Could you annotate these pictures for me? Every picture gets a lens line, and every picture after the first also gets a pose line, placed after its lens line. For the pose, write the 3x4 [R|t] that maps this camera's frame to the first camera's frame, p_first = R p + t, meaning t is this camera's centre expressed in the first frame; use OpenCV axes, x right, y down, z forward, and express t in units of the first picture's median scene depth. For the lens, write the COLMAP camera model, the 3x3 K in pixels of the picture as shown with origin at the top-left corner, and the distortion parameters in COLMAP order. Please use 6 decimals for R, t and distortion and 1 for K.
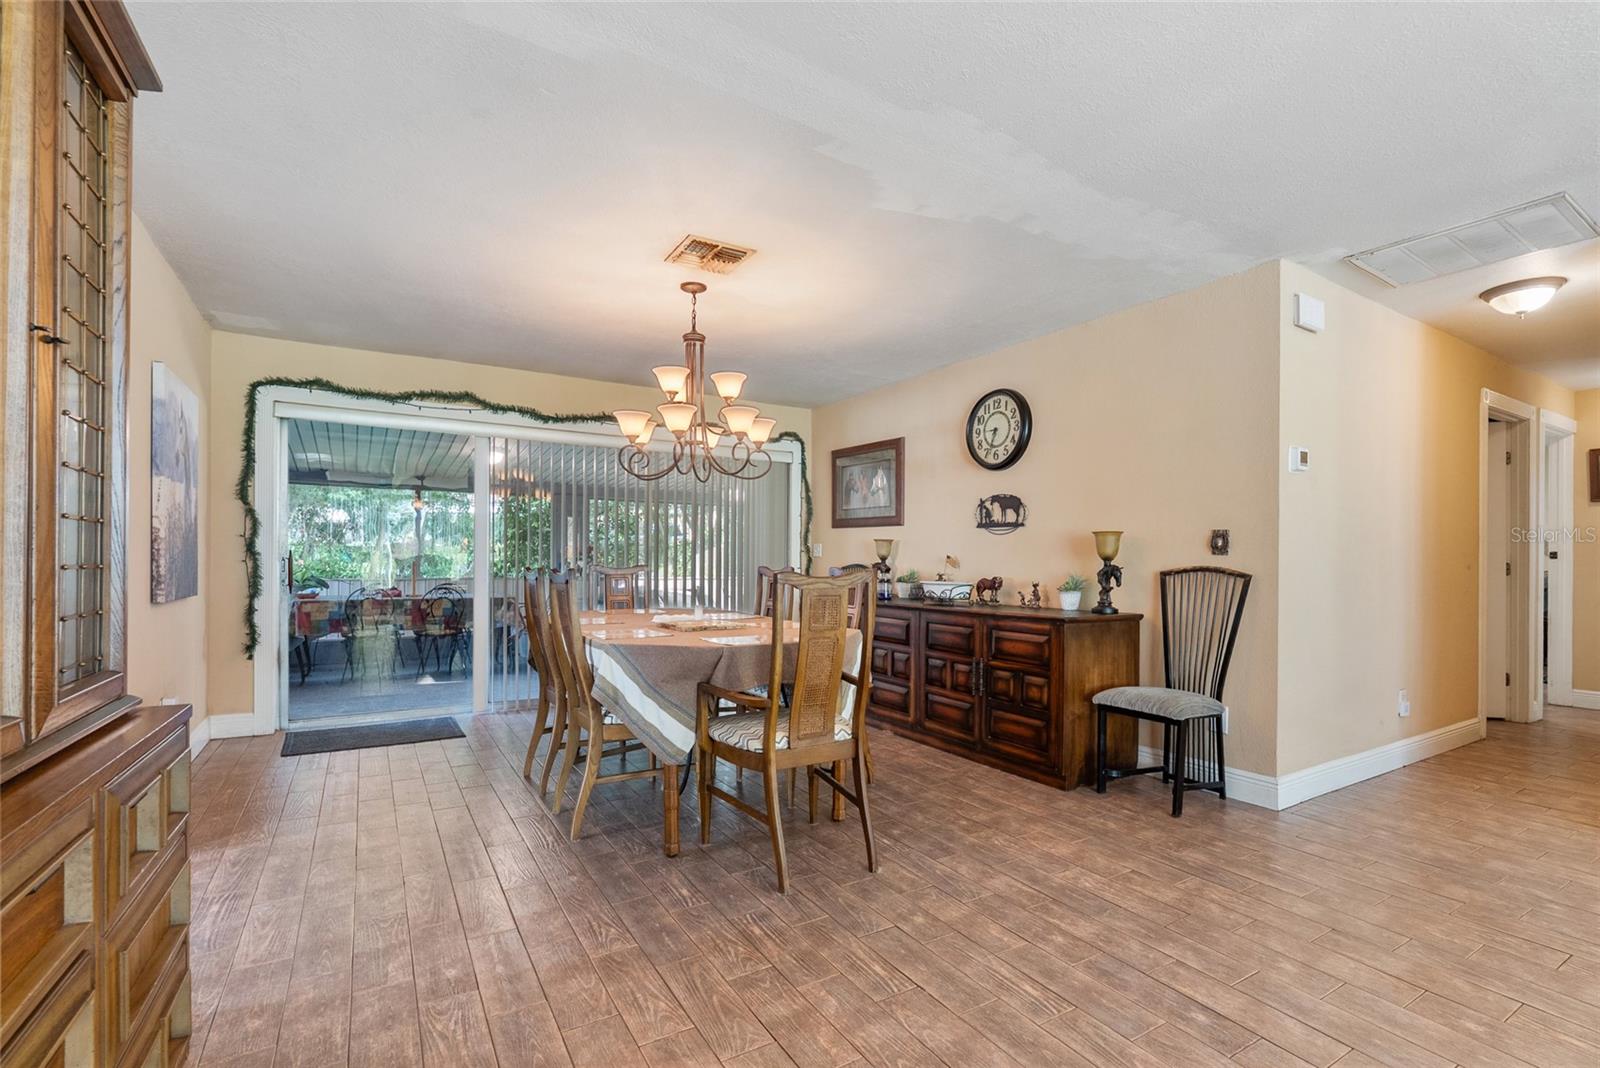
lens RADIAL K [[715.2, 0, 807.5], [0, 715.2, 558.9], [0, 0, 1]] dist [0.000092, -0.000091]
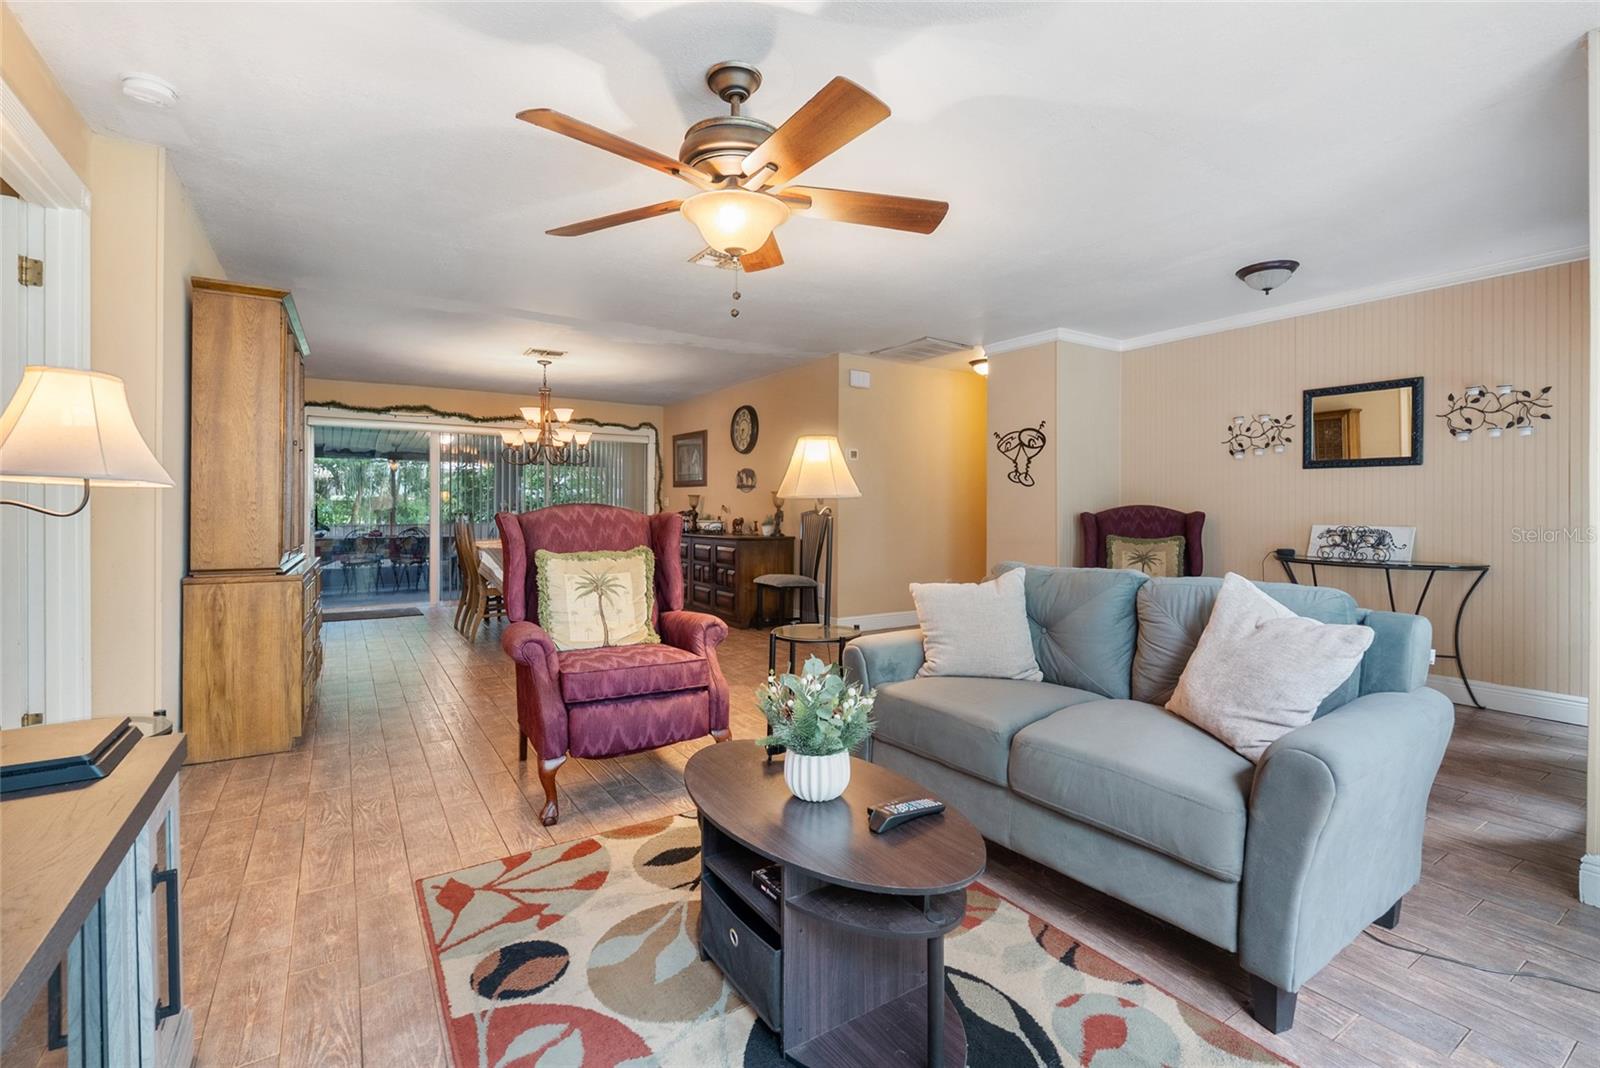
lens RADIAL K [[712.4, 0, 797.5], [0, 712.4, 504.8], [0, 0, 1]] dist [-0.000413, 0.000012]
pose [[0.999791, -0.007212, 0.019156, 0.339563], [0.007300, 0.999963, -0.004544, 0.003057], [-0.019122, 0.004683, 0.999806, -0.636042]]
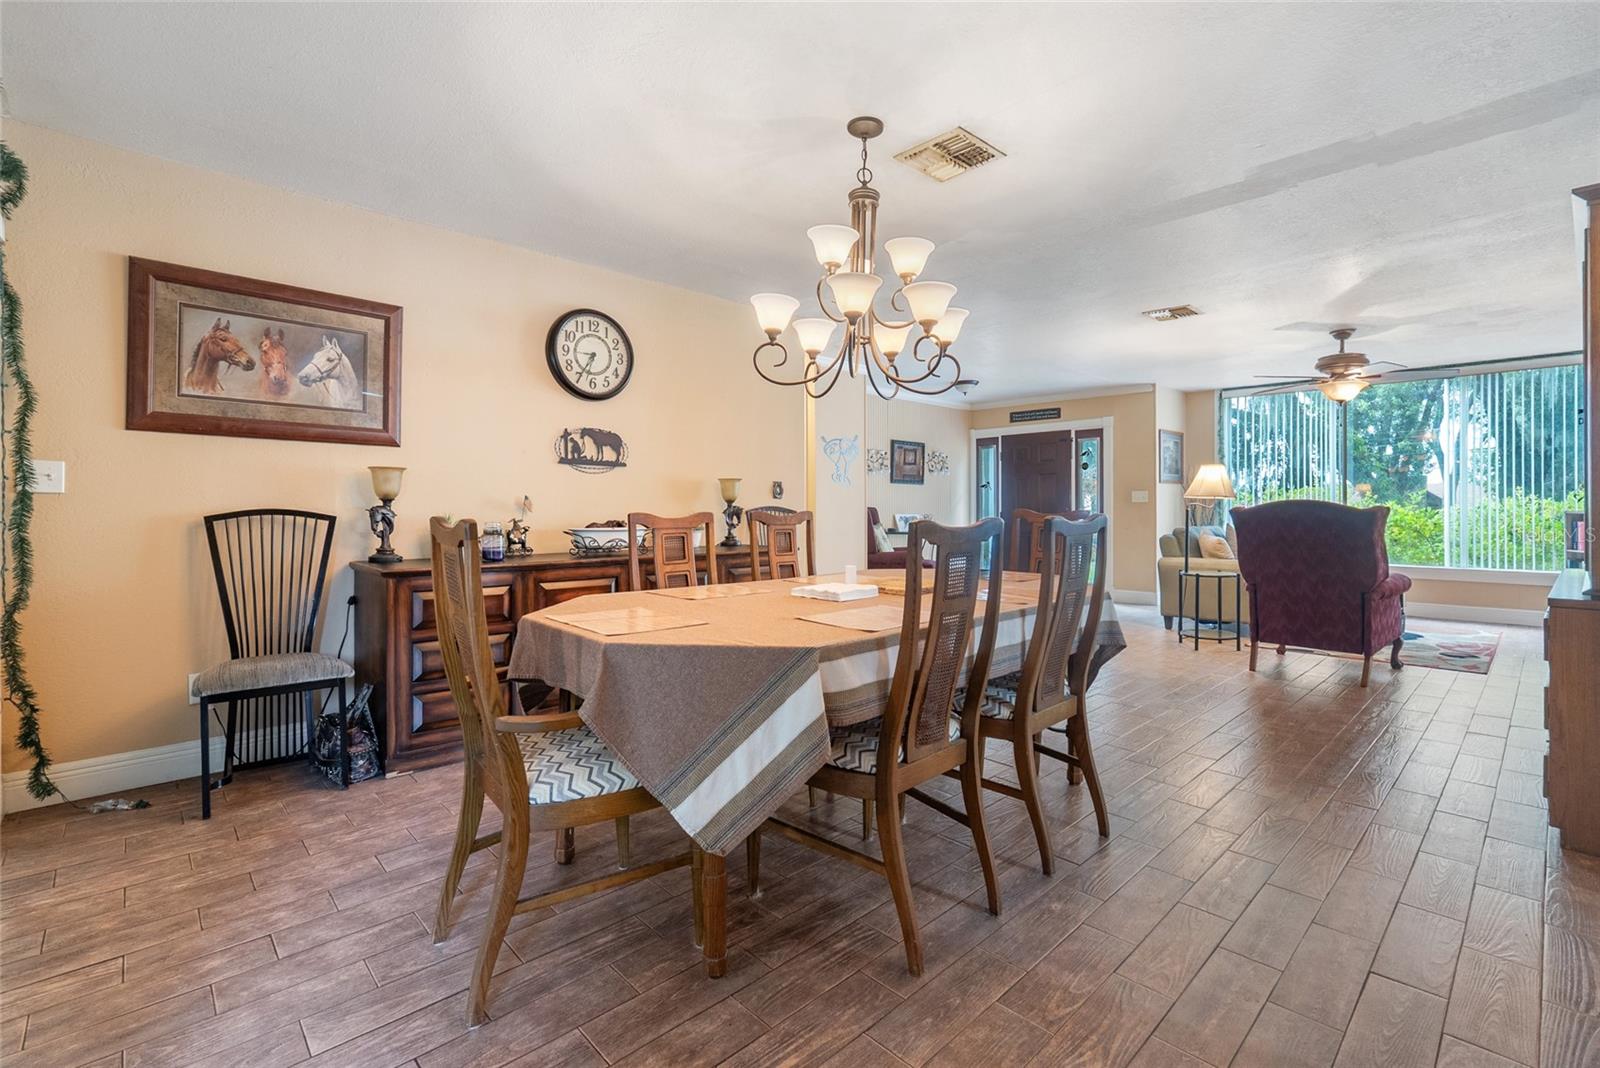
lens RADIAL K [[712.4, 0, 797.5], [0, 712.4, 504.8], [0, 0, 1]] dist [-0.000413, 0.000012]
pose [[-0.207252, -0.007836, 0.978256, -0.620037], [-0.003543, 0.999967, 0.007259, -0.002202], [-0.978281, -0.001962, -0.207273, 0.887786]]
